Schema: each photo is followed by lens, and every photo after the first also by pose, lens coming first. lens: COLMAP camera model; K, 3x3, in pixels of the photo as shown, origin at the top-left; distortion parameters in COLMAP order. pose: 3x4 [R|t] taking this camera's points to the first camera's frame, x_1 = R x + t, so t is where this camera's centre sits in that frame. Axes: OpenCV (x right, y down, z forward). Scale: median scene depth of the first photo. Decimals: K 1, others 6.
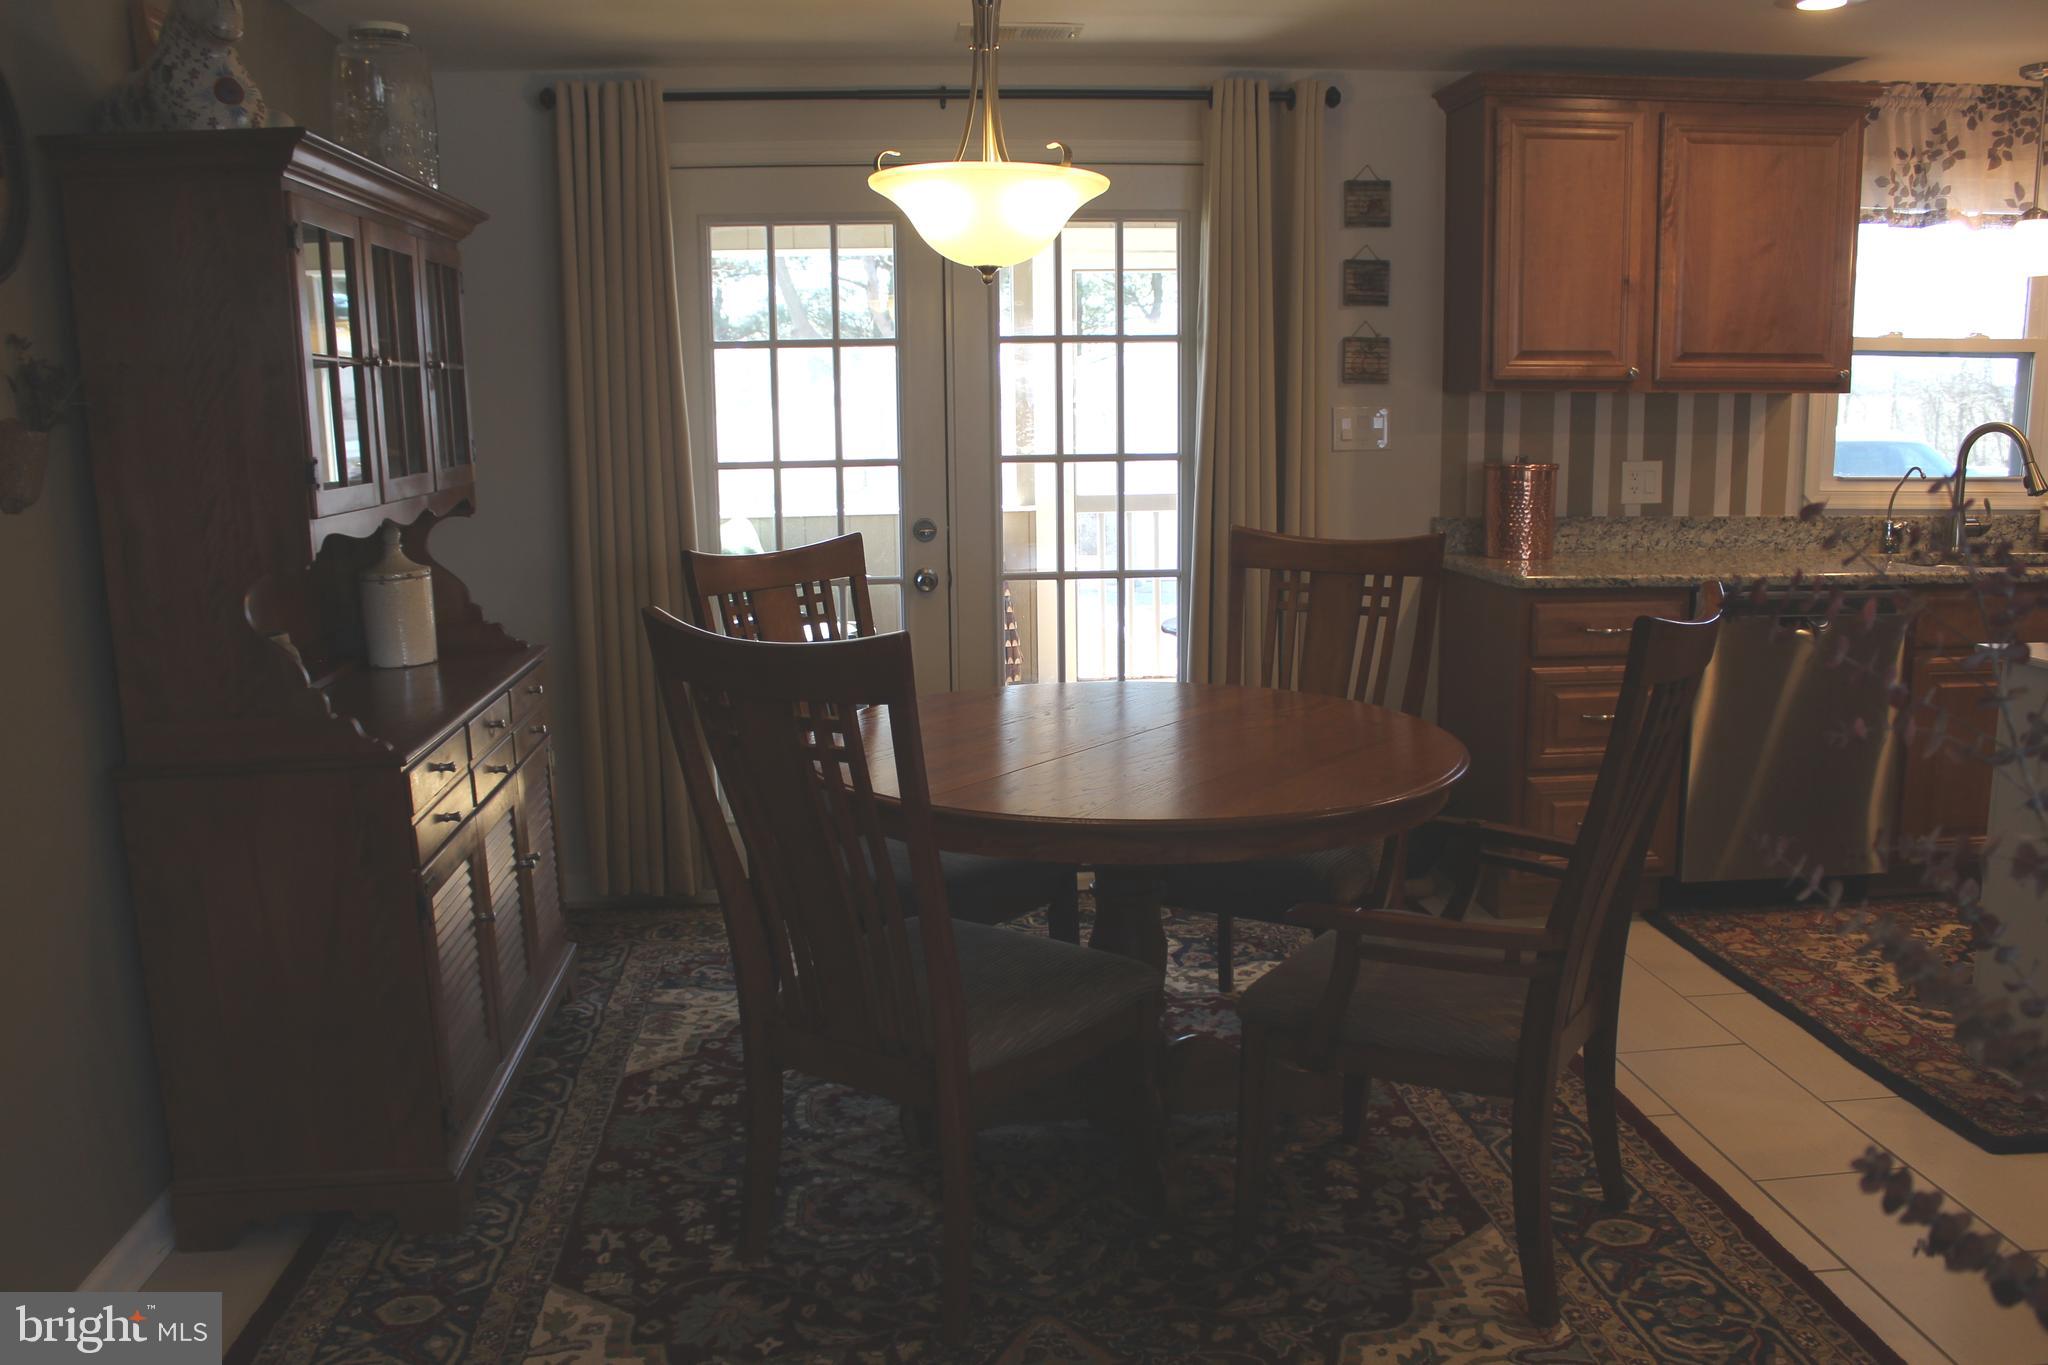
lens RADIAL K [[1708.8, 0, 1044.7], [0, 1708.8, 705.4], [0, 0, 1]] dist [-0.171659, 0.153500]
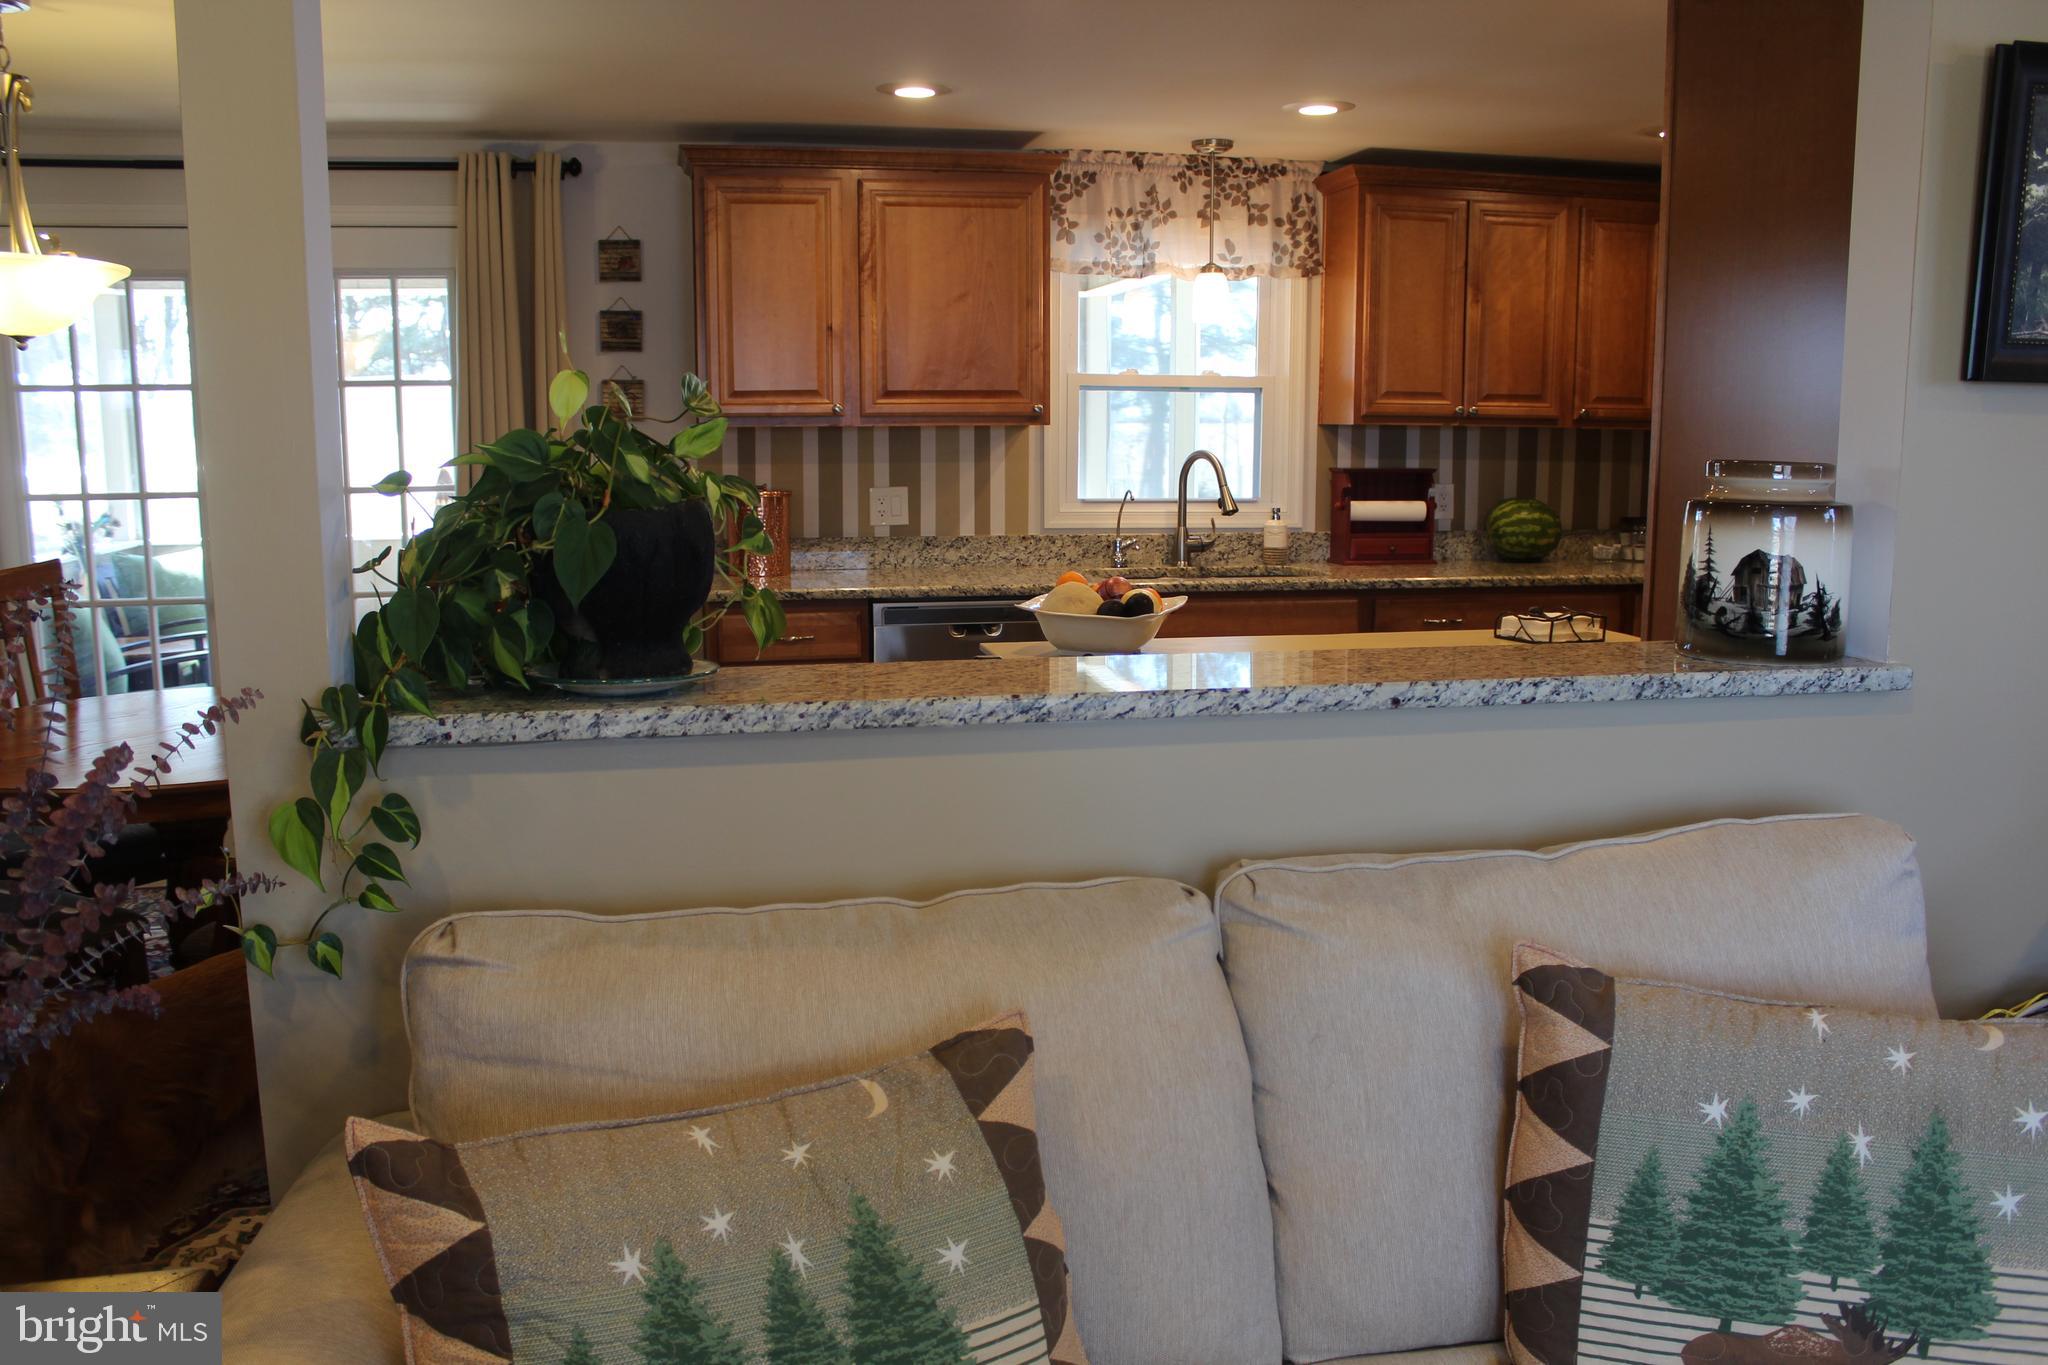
lens RADIAL K [[1708.8, 0, 1044.7], [0, 1708.8, 705.4], [0, 0, 1]] dist [-0.171659, 0.153500]
pose [[0.992869, -0.008784, 0.118886, 0.334134], [0.010331, 0.999870, -0.012405, 0.014903], [-0.118761, 0.013545, 0.992830, -0.140273]]
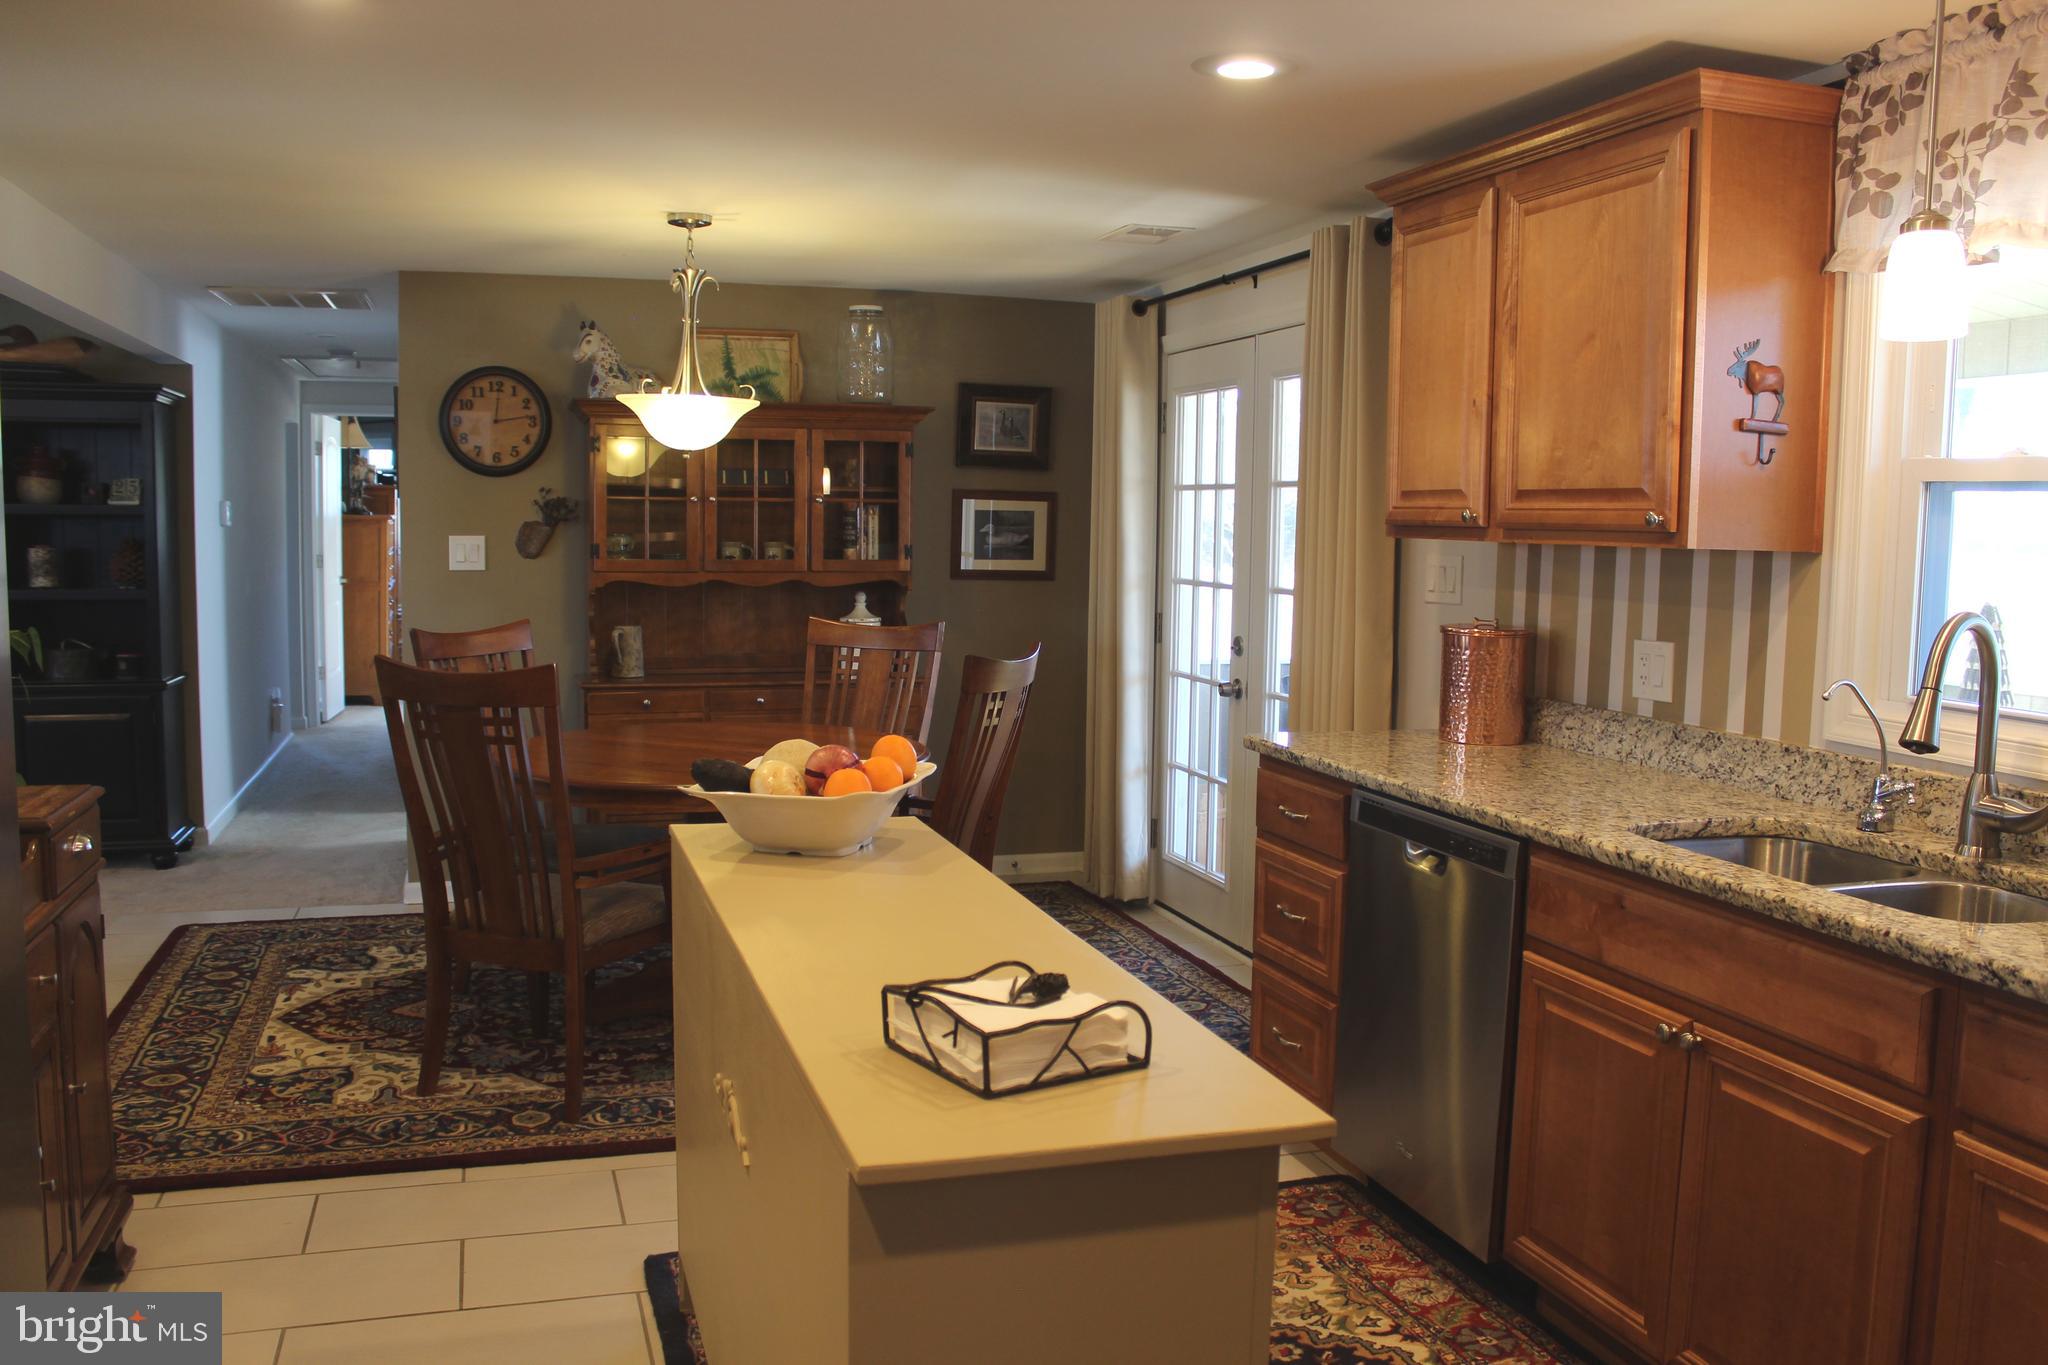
lens RADIAL K [[1708.8, 0, 1044.7], [0, 1708.8, 705.4], [0, 0, 1]] dist [-0.171659, 0.153500]
pose [[0.216523, 0.119596, -0.968925, 1.032588], [-0.196626, 0.977473, 0.076711, -0.126201], [0.956272, 0.173906, 0.235161, 0.599155]]
